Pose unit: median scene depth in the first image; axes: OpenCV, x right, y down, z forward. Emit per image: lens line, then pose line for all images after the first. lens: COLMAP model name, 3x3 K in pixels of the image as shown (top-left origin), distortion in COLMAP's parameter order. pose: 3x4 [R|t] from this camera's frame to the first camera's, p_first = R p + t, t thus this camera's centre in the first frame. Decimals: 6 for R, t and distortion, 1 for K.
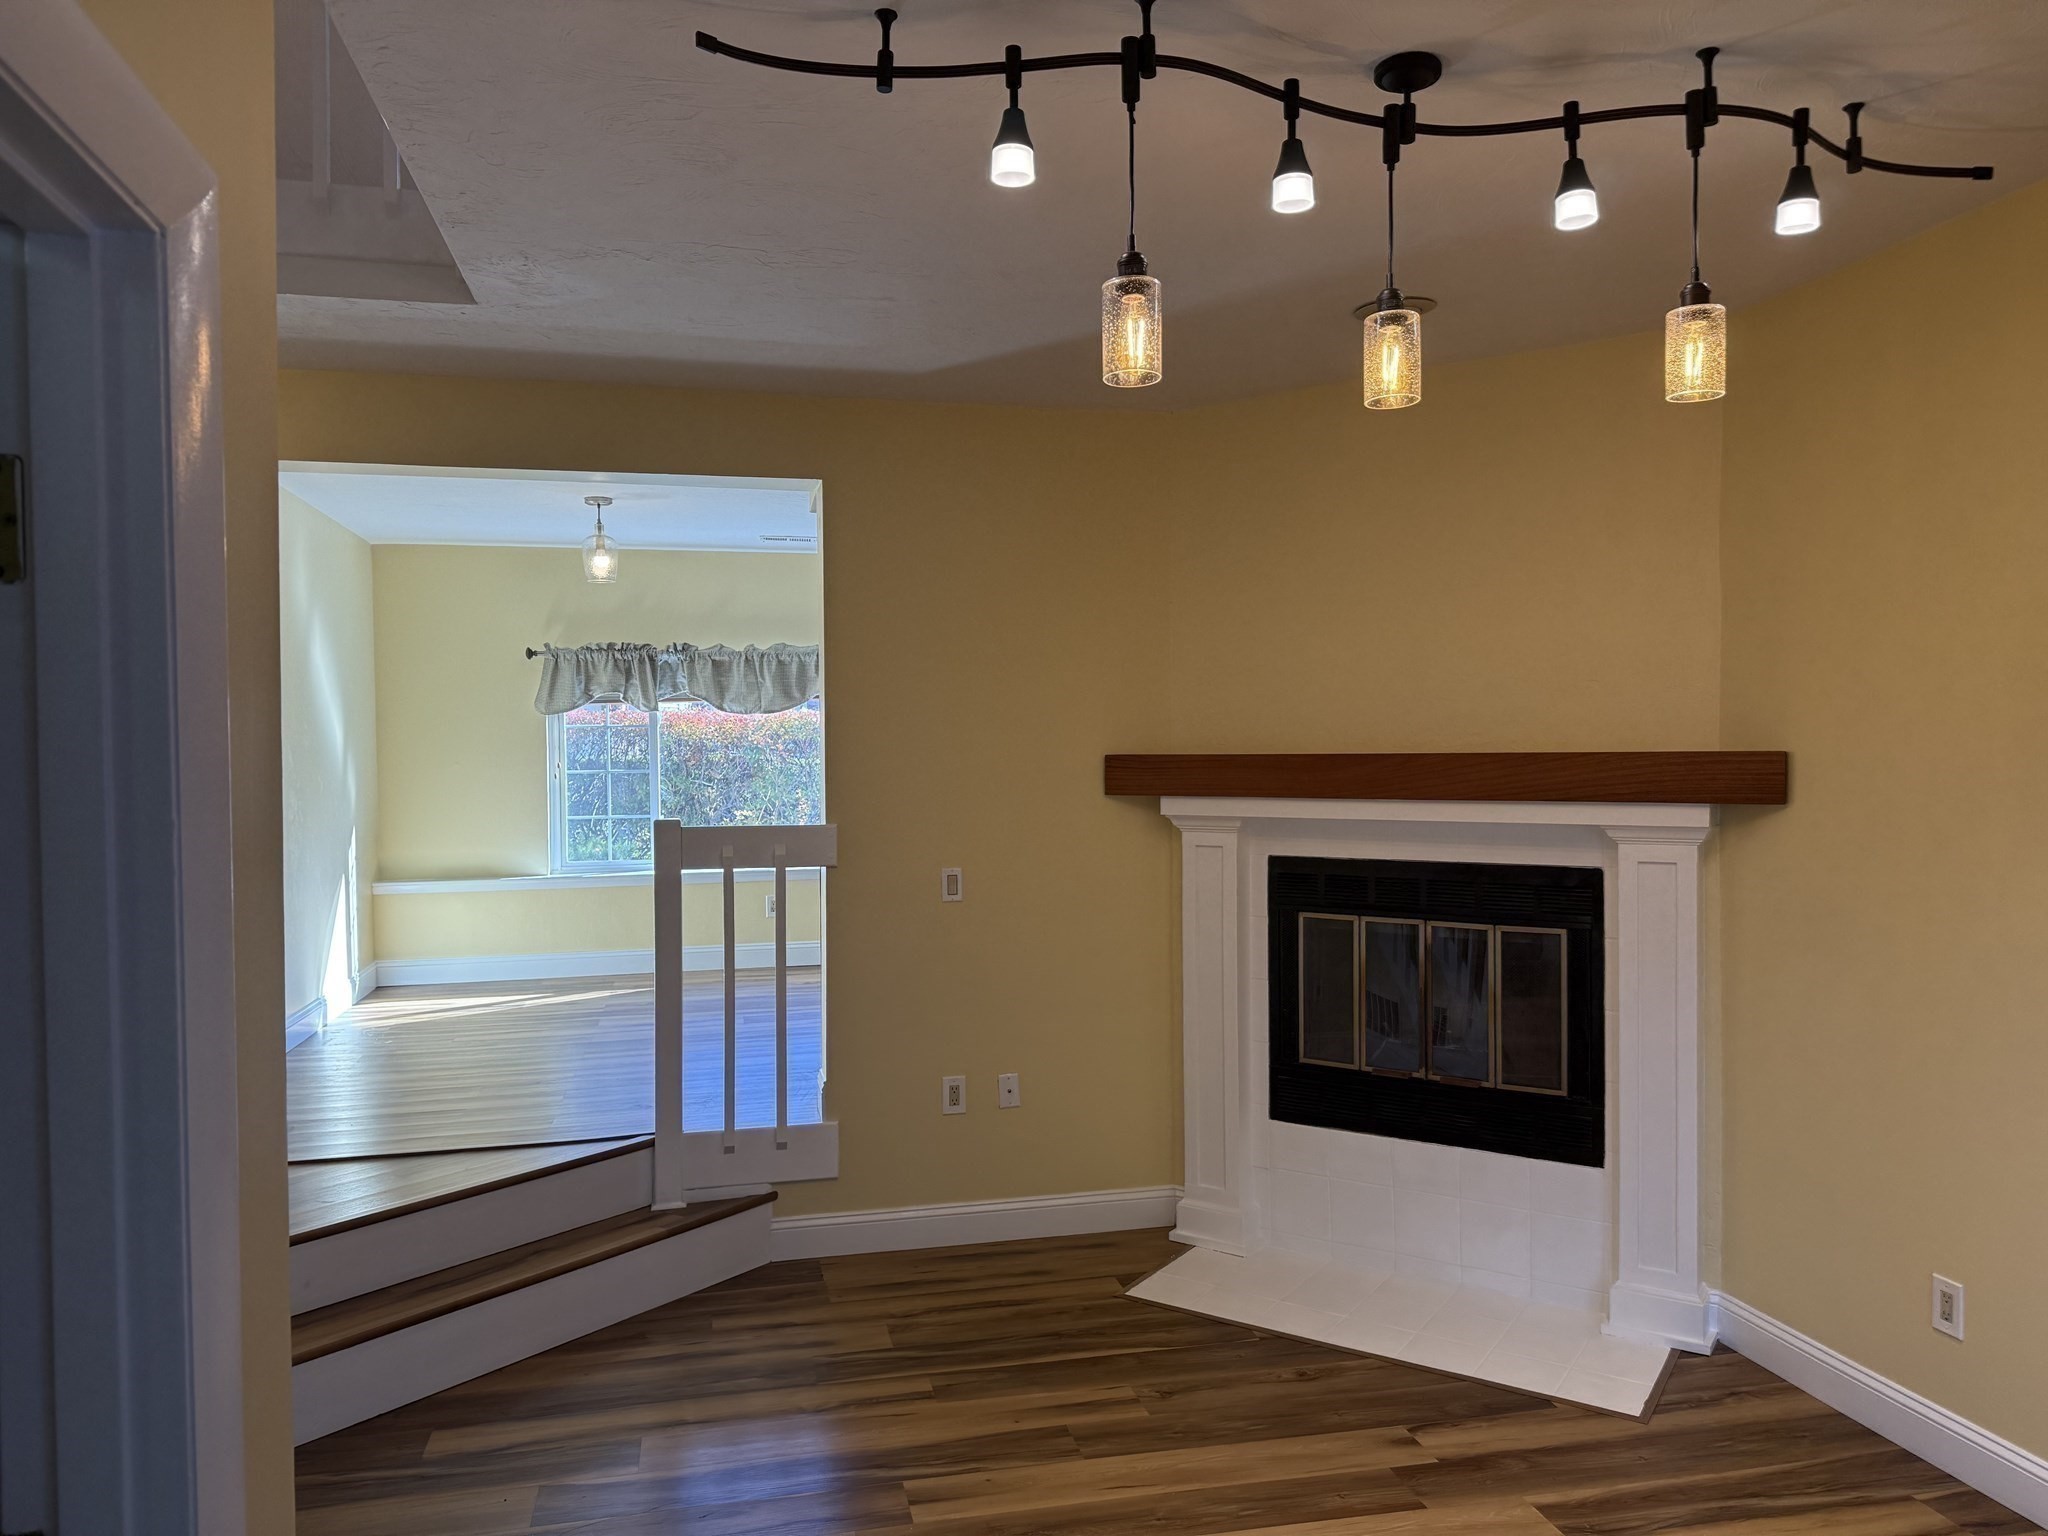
lens RADIAL K [[1415.1, 0, 1024.0], [0, 1415.1, 768.0], [0, 0, 1]] dist [0.089258, -0.105264]
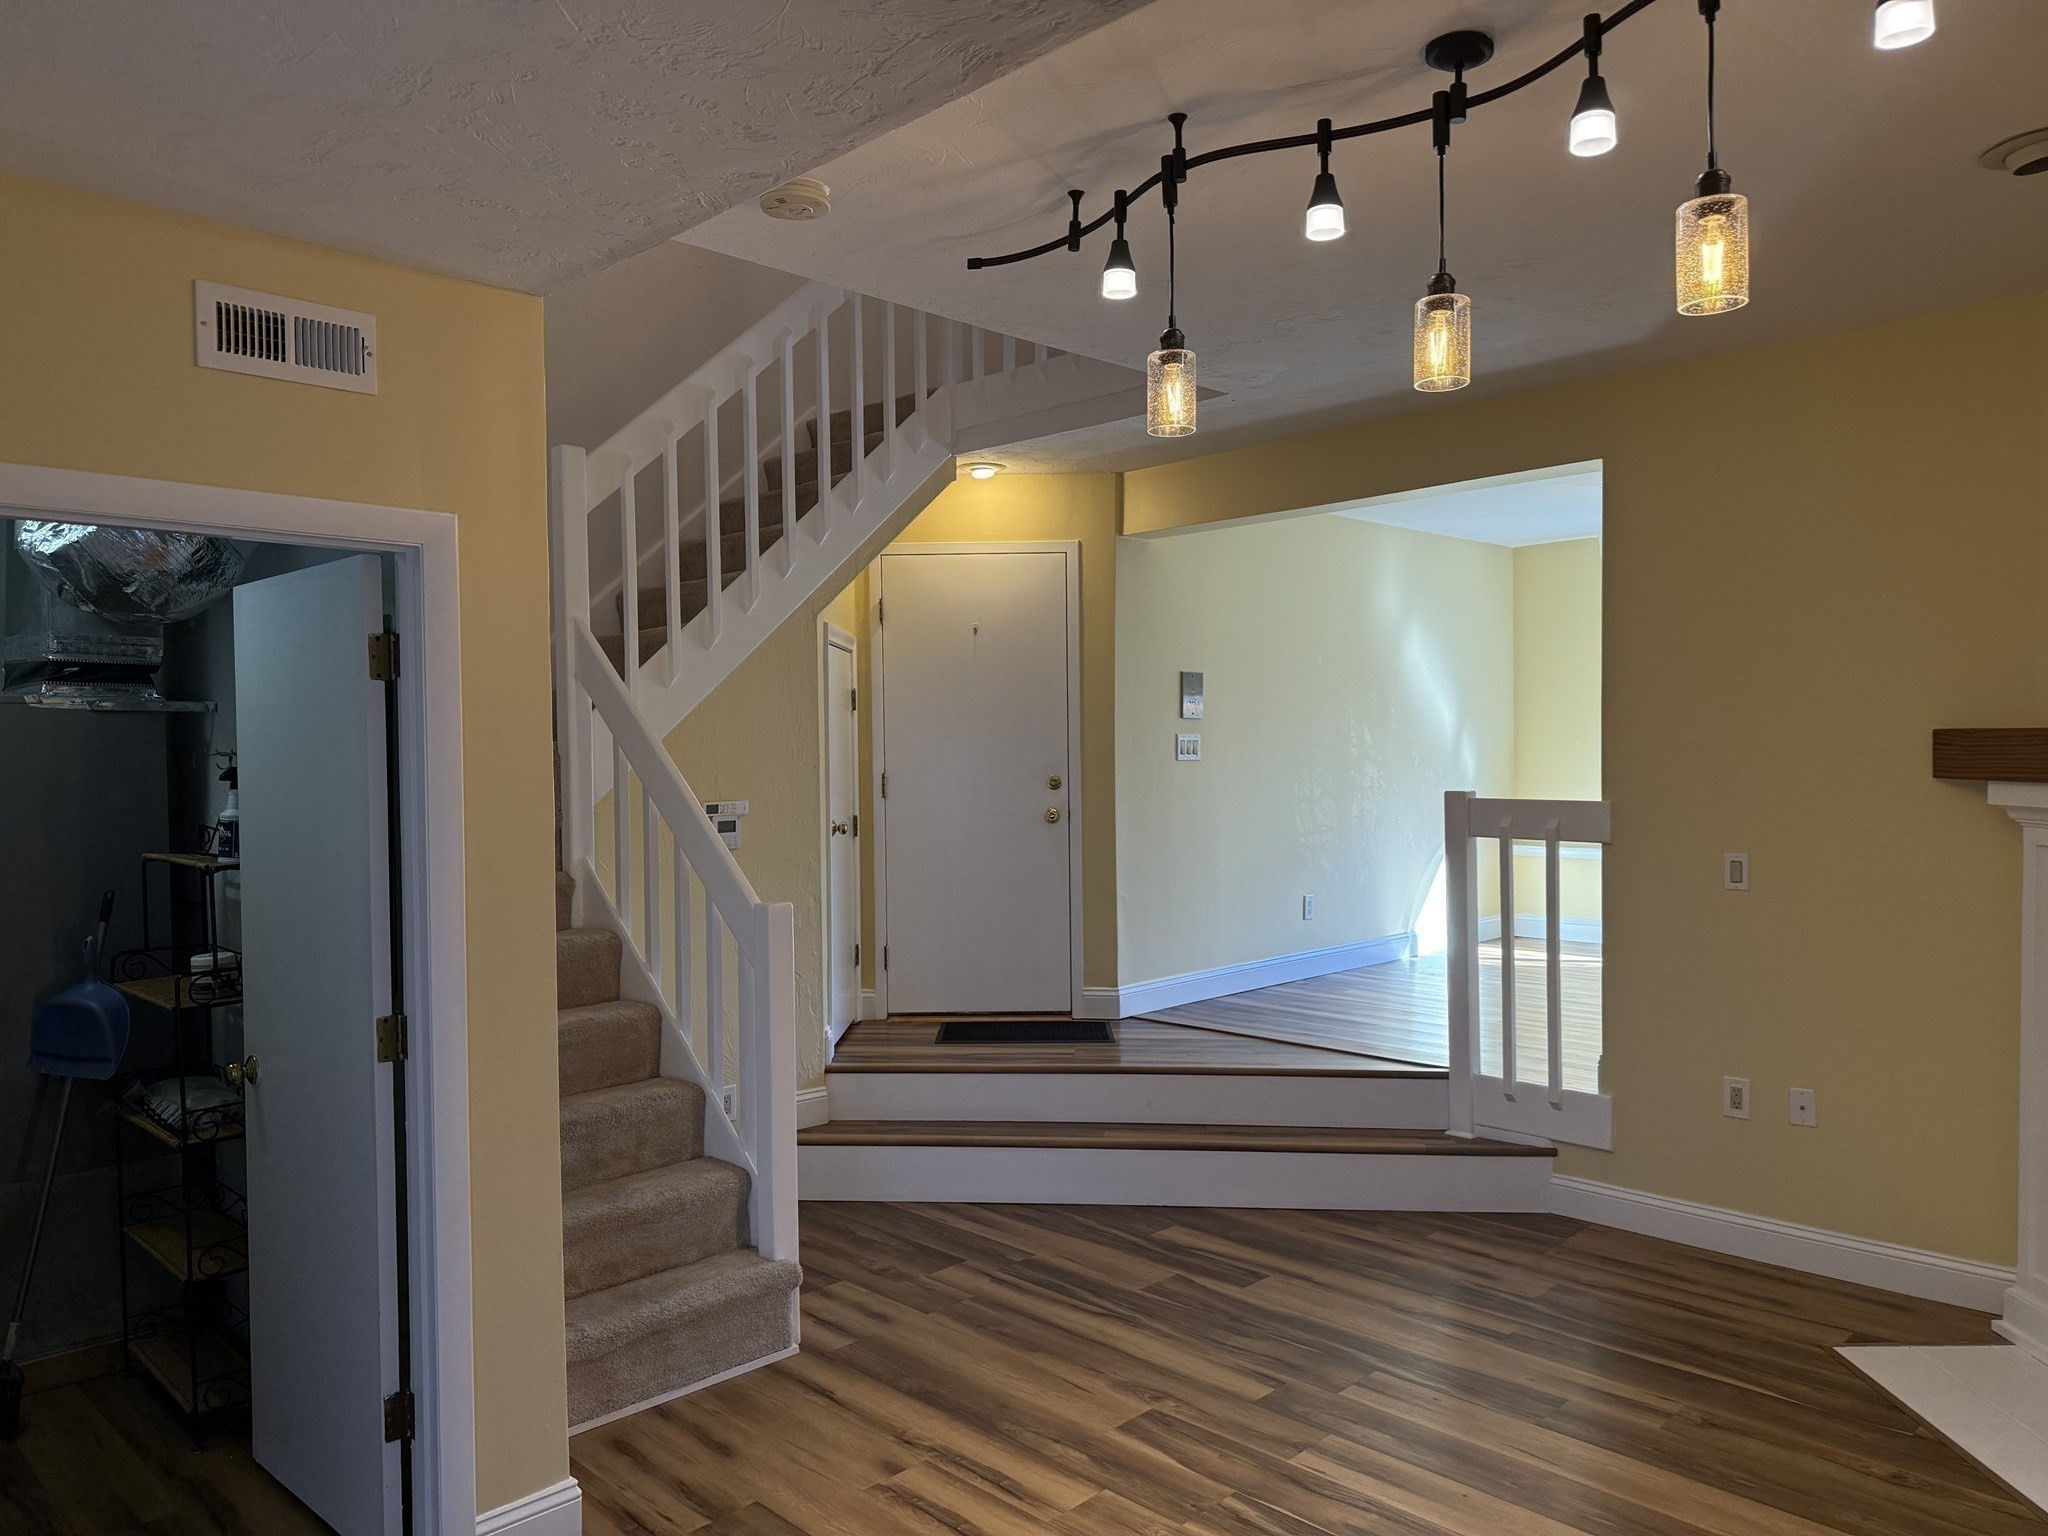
lens RADIAL K [[1436.8, 0, 1029.0], [0, 1436.8, 767.0], [0, 0, 1]] dist [-0.002702, -0.008260]
pose [[0.536210, 0.016123, -0.843931, 0.542798], [-0.000778, 0.999827, 0.018607, -0.003150], [0.844084, -0.009321, 0.536130, 0.119504]]
